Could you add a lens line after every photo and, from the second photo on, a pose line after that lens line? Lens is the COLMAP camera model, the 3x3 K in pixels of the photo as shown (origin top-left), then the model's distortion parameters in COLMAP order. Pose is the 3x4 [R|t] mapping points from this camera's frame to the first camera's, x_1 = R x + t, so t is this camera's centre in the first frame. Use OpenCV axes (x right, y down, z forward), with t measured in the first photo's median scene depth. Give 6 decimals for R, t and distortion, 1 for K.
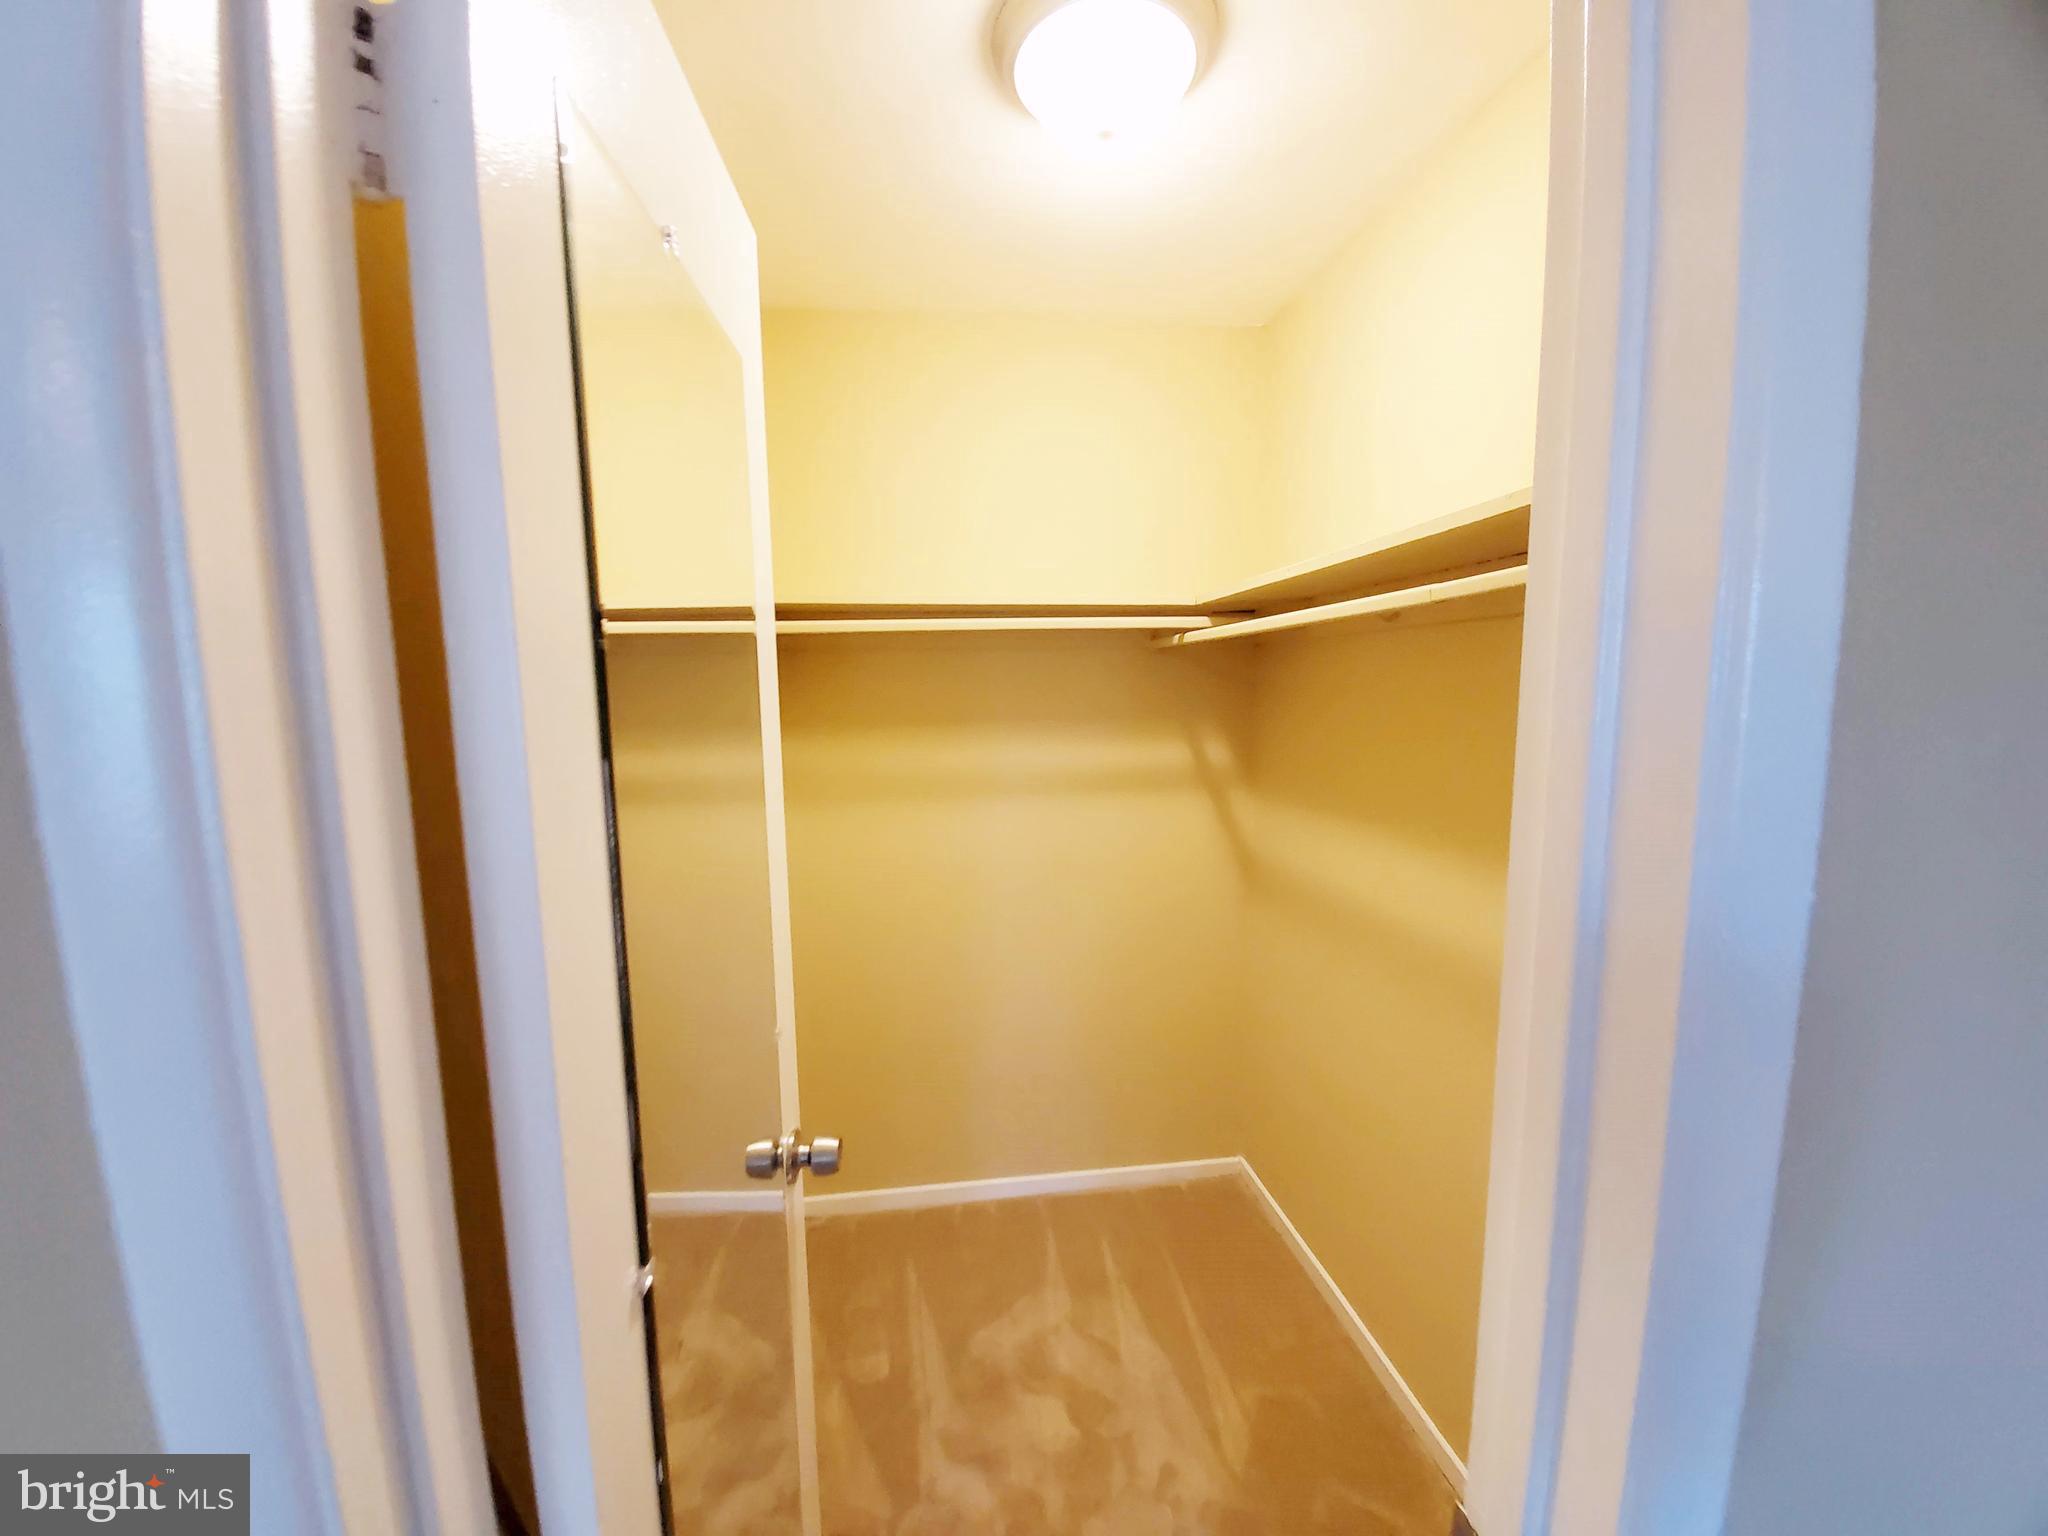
lens RADIAL K [[823.4, 0, 1012.6], [0, 823.4, 784.4], [0, 0, 1]] dist [0.010814, -0.016601]
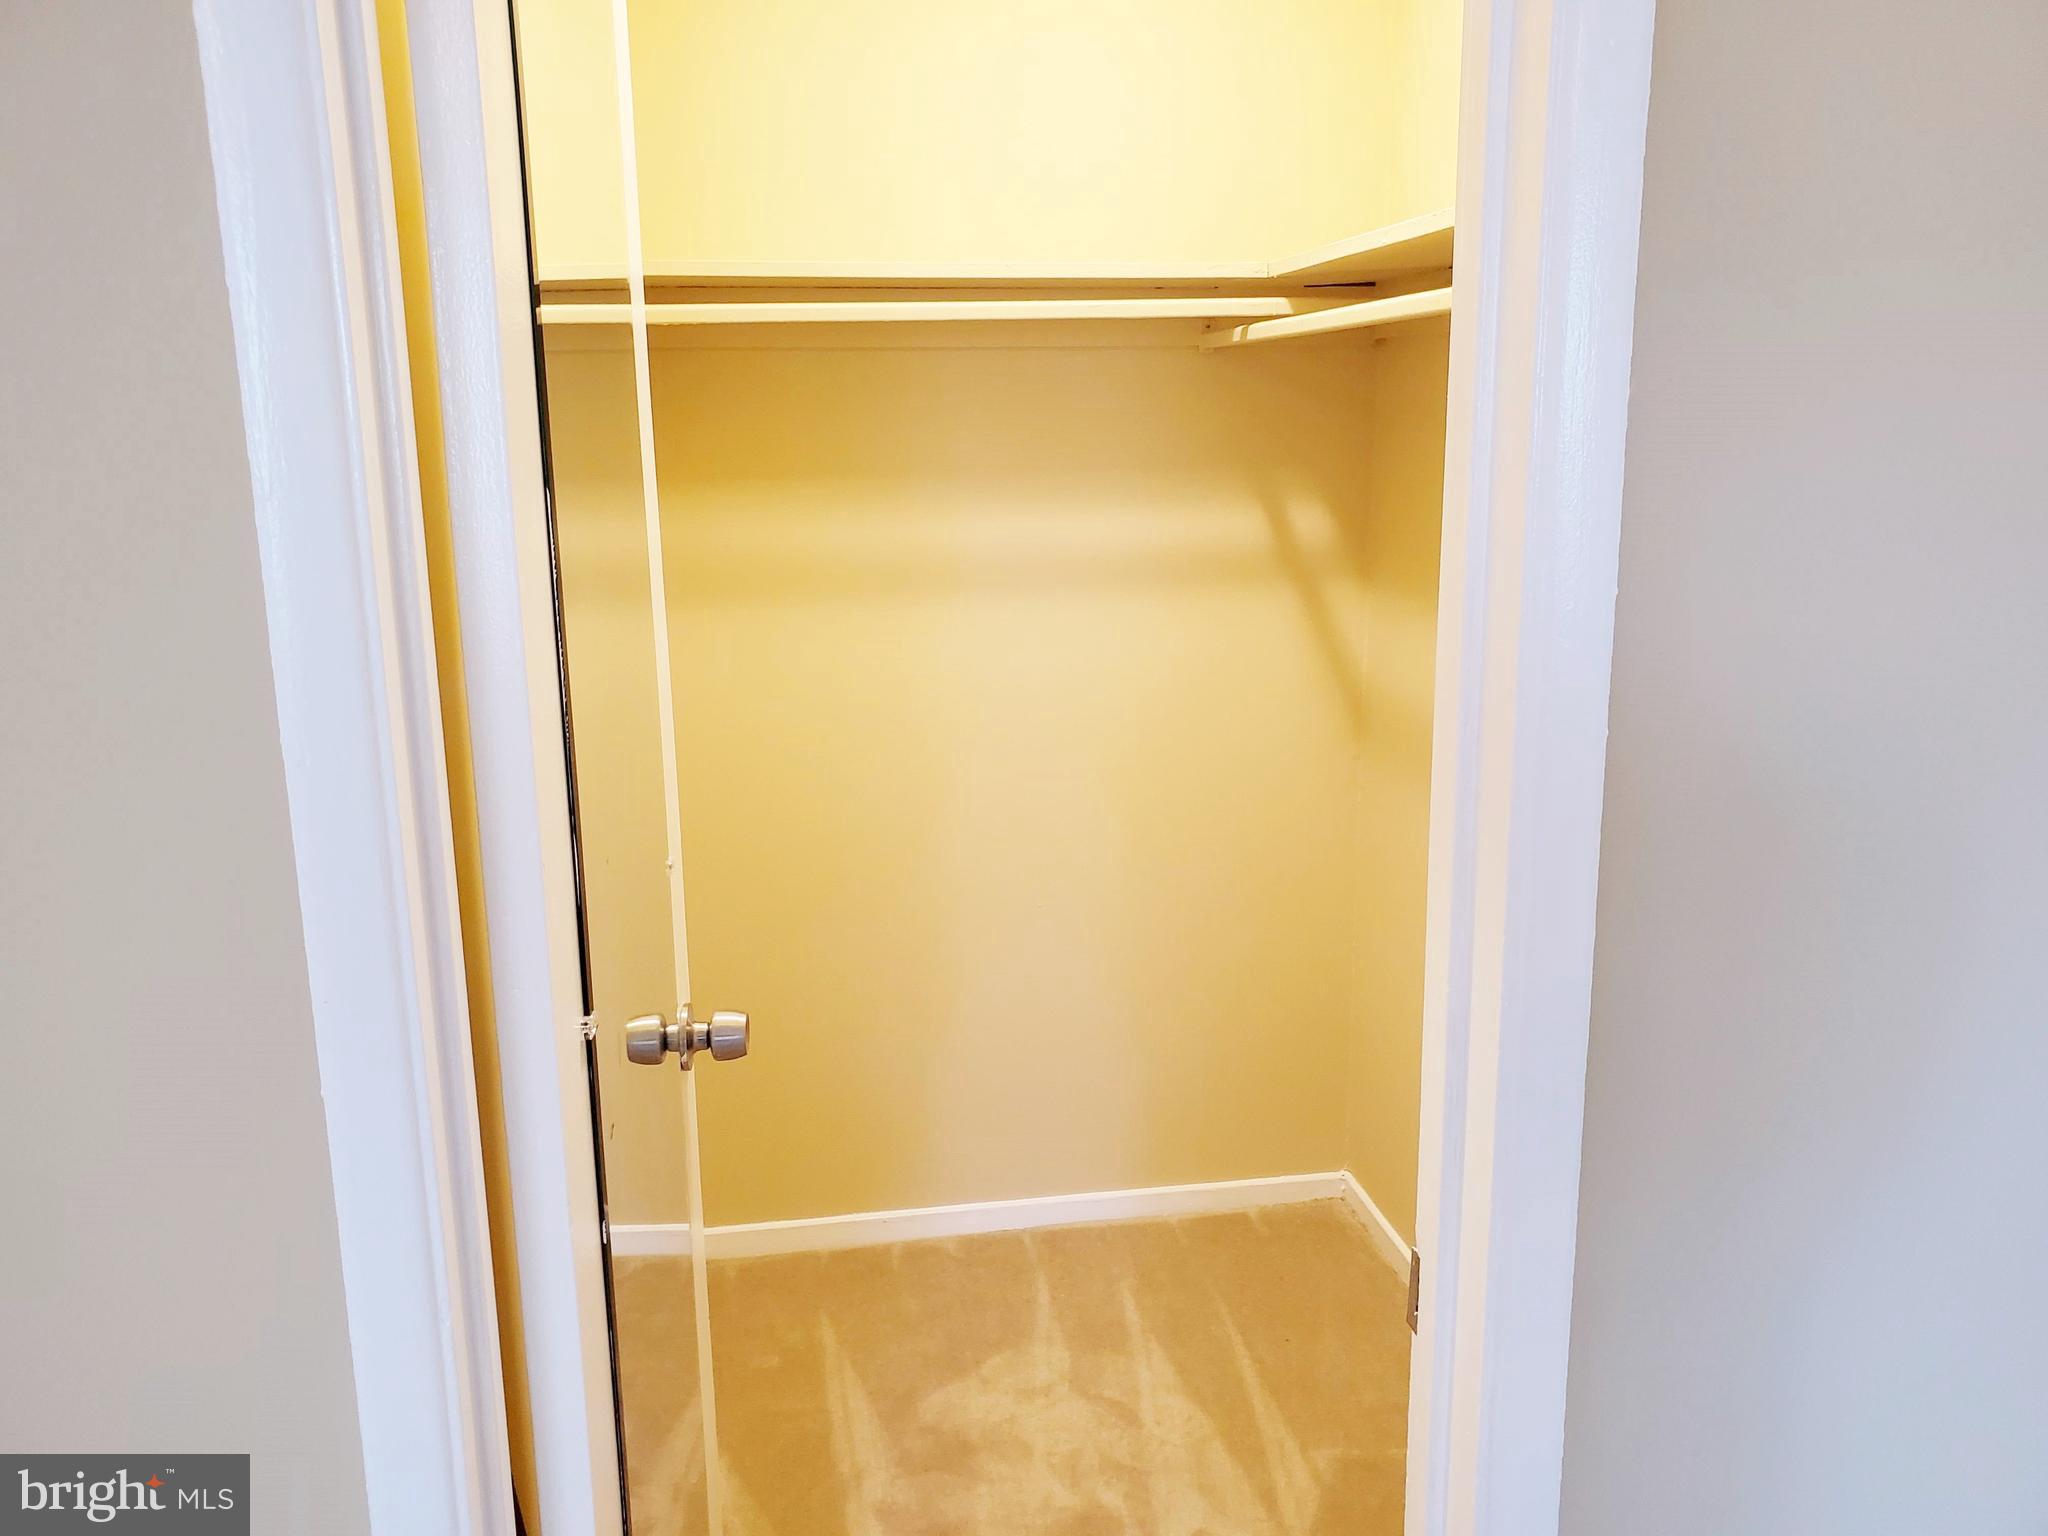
lens RADIAL K [[1580.7, 0, 994.6], [0, 1580.7, 779.5], [0, 0, 1]] dist [0.092307, -0.279244]
pose [[0.999995, 0.002438, 0.002043, 0.006466], [-0.002626, 0.995215, 0.097674, 0.044636], [-0.001795, -0.097679, 0.995216, -0.244537]]
